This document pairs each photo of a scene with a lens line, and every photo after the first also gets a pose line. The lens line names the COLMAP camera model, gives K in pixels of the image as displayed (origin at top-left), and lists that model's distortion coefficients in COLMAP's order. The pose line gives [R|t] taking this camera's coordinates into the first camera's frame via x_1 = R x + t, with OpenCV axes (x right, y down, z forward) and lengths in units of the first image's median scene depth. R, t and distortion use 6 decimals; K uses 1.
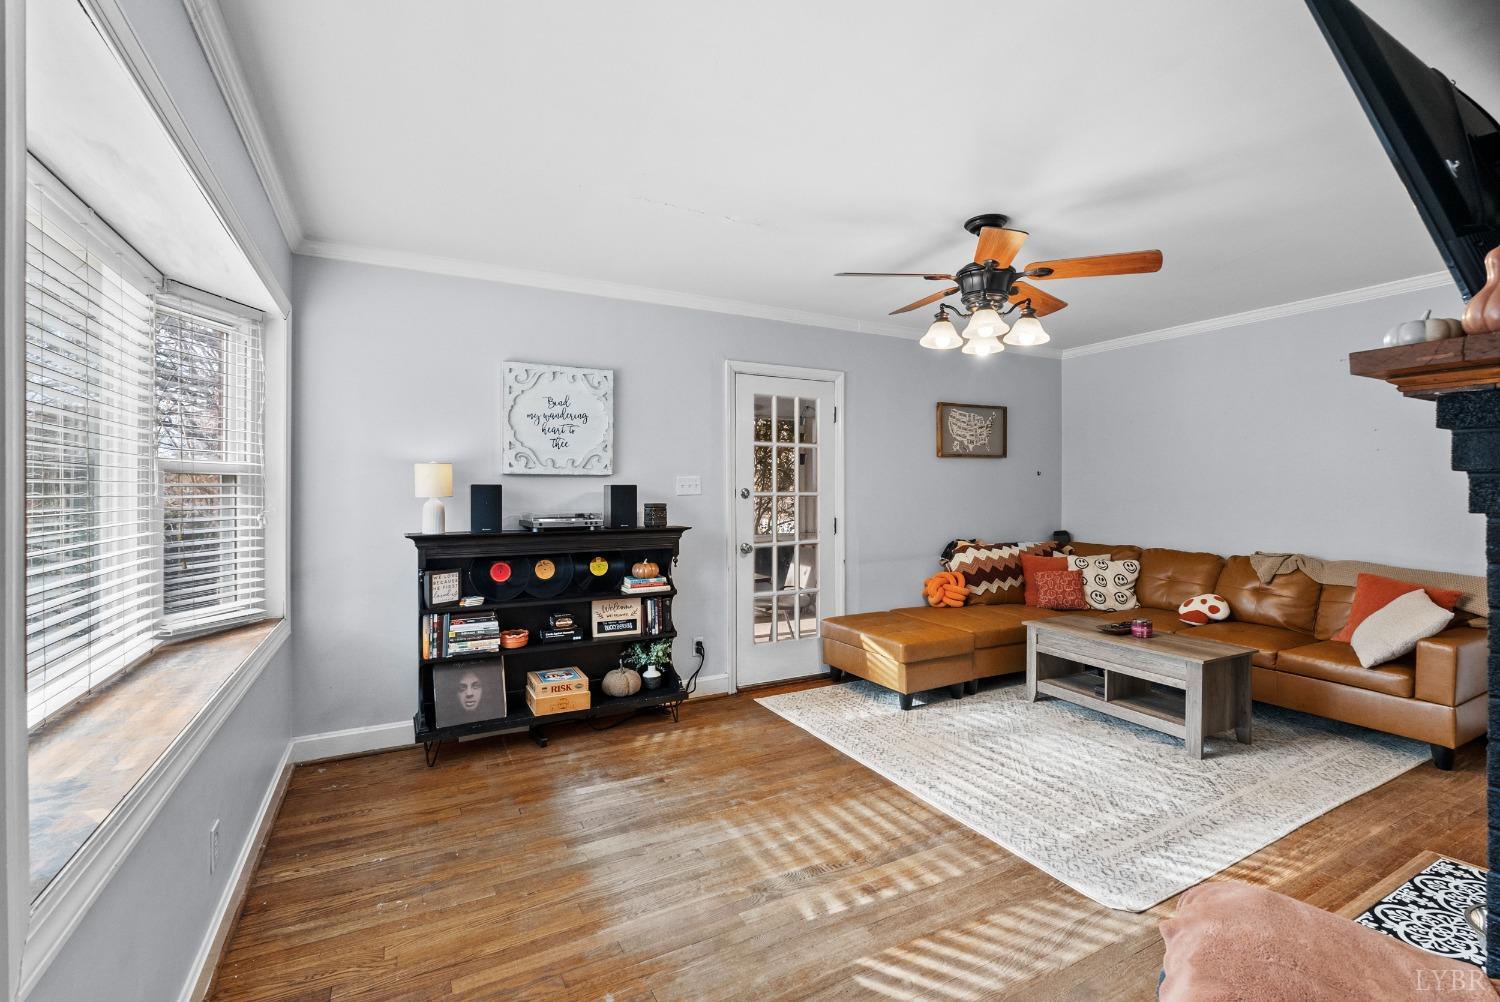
lens RADIAL K [[671.7, 0, 757.7], [0, 671.7, 487.6], [0, 0, 1]] dist [-0.007551, 0.000582]
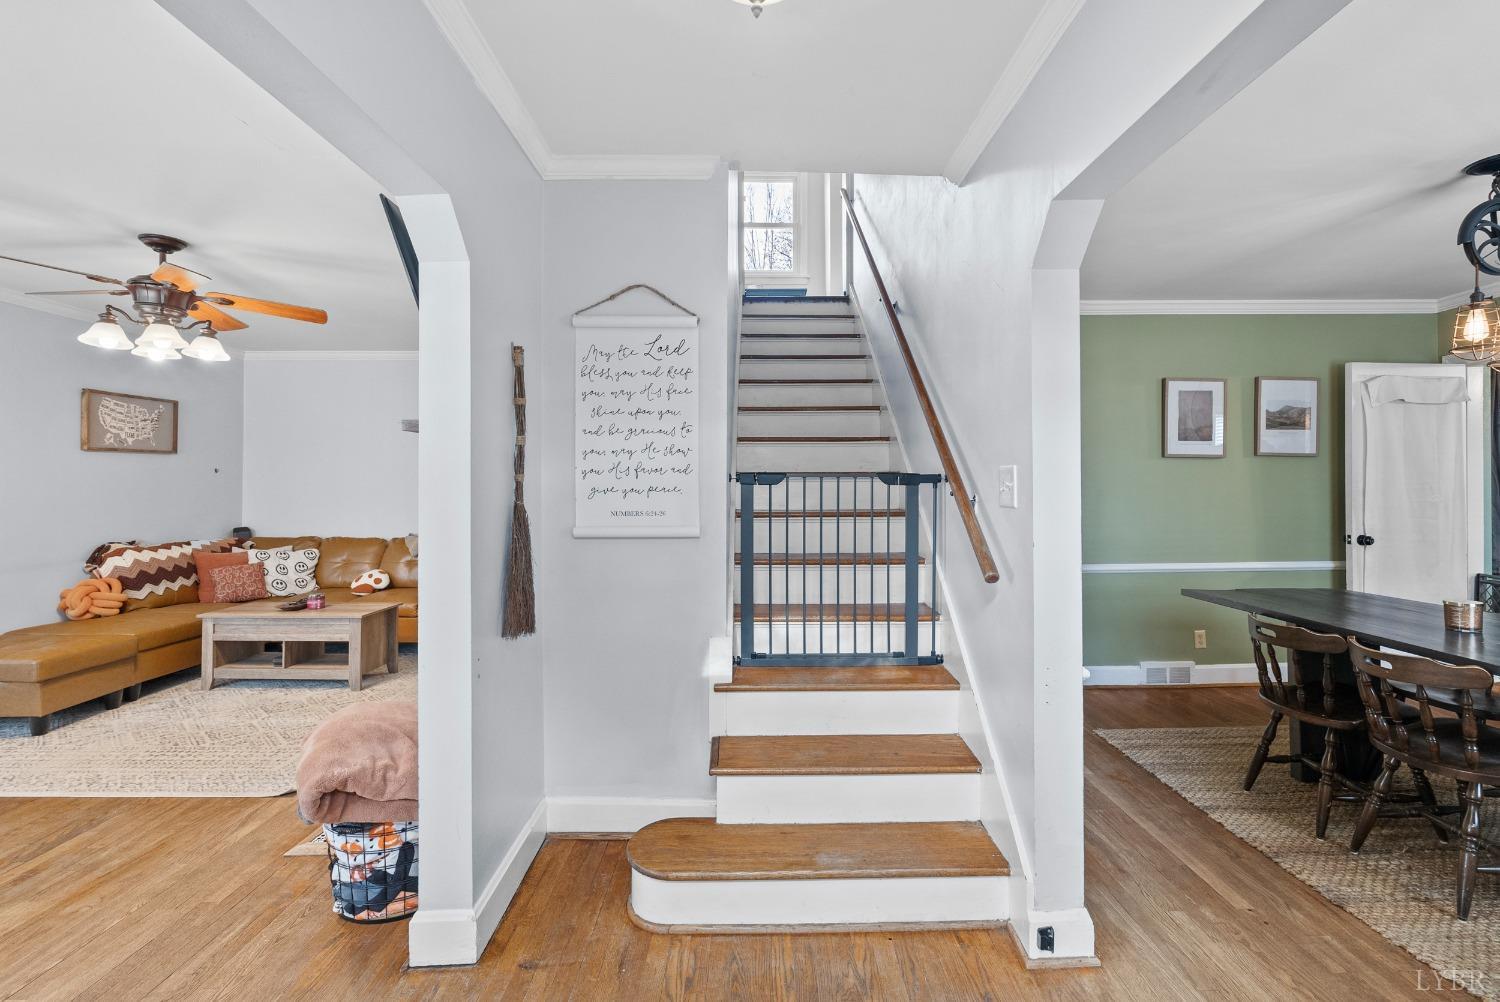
lens RADIAL K [[671.7, 0, 758.3], [0, 671.7, 478.9], [0, 0, 1]] dist [-0.007551, 0.000582]
pose [[0.471366, 0.009970, 0.881881, -0.103338], [-0.002178, 0.999946, -0.010141, -0.001397], [-0.881935, 0.002859, 0.471363, -0.238383]]
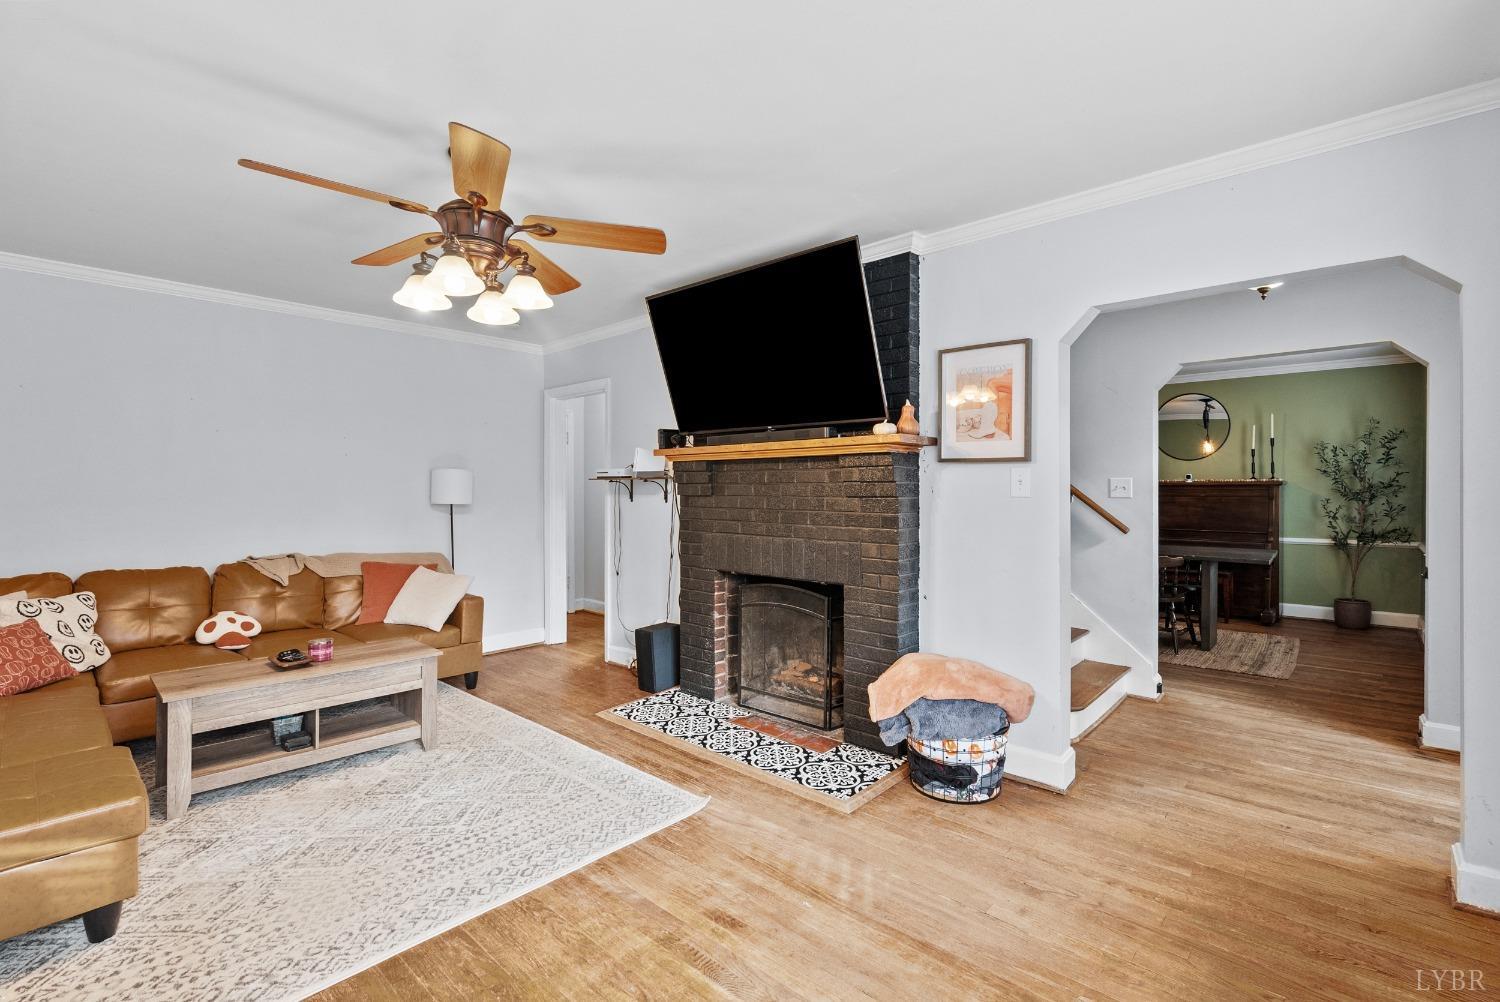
lens RADIAL K [[671.7, 0, 751.8], [0, 671.7, 491.5], [0, 0, 1]] dist [-0.007551, 0.000582]
pose [[-0.321853, -0.002154, 0.946787, -0.360733], [-0.001910, 0.999997, 0.001626, 0.001707], [-0.946788, -0.001285, -0.321856, 0.641065]]
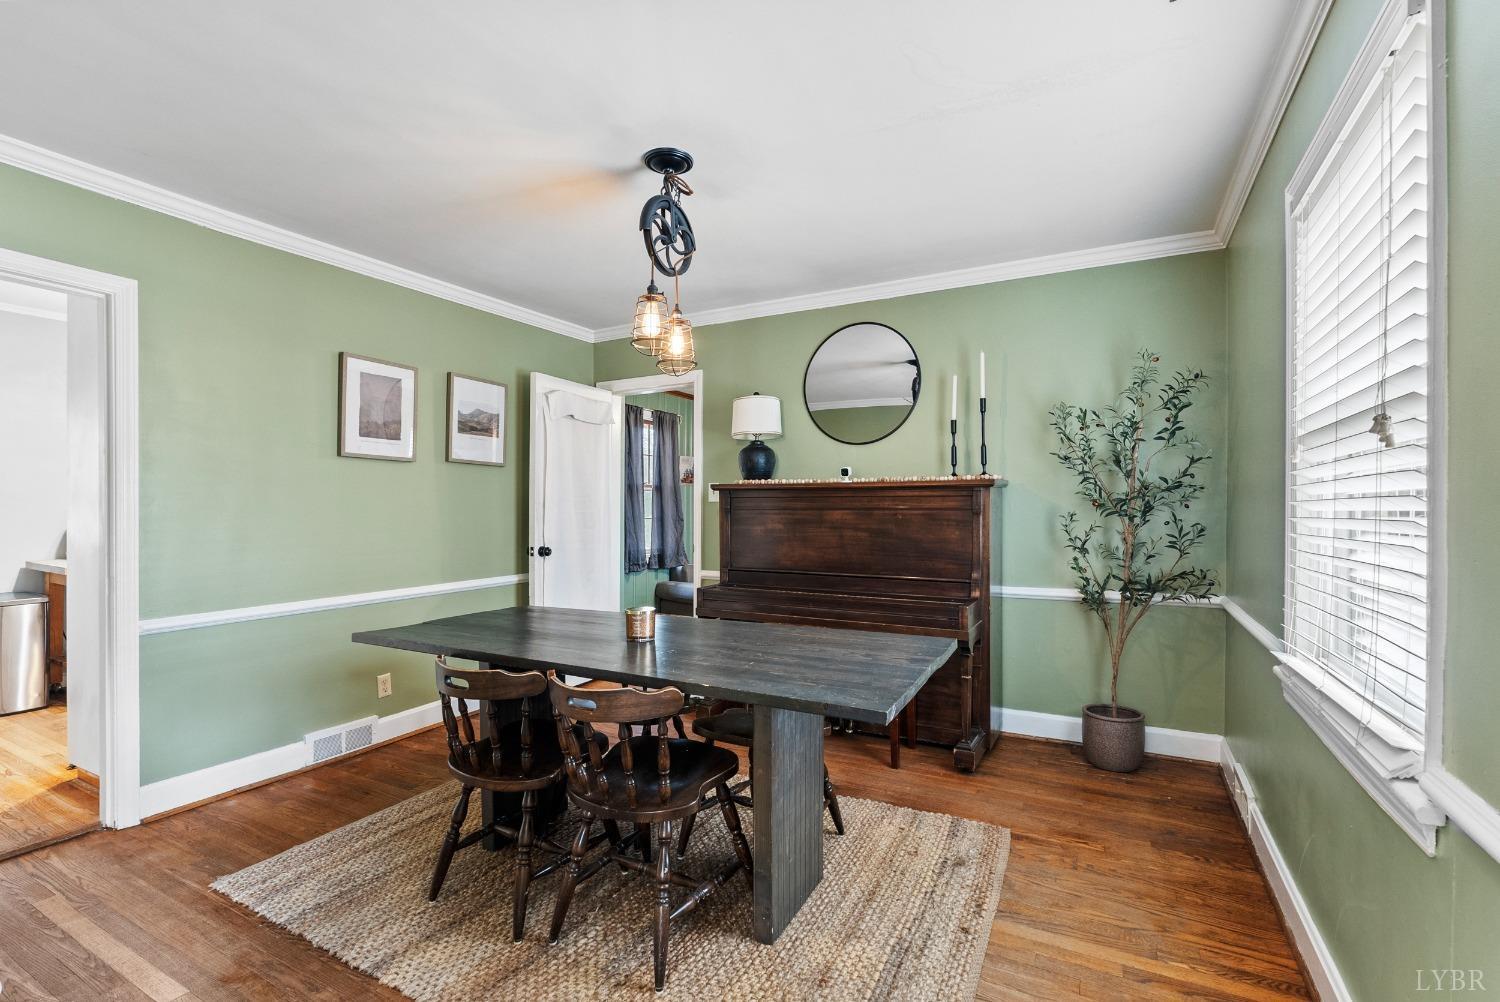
lens RADIAL K [[671.7, 0, 750.5], [0, 671.7, 508.9], [0, 0, 1]] dist [-0.007551, 0.000582]
pose [[-0.541438, 0.003656, 0.840733, 0.162144], [-0.001510, 0.999985, -0.005321, 0.017101], [-0.840740, -0.004151, -0.541424, -0.279616]]
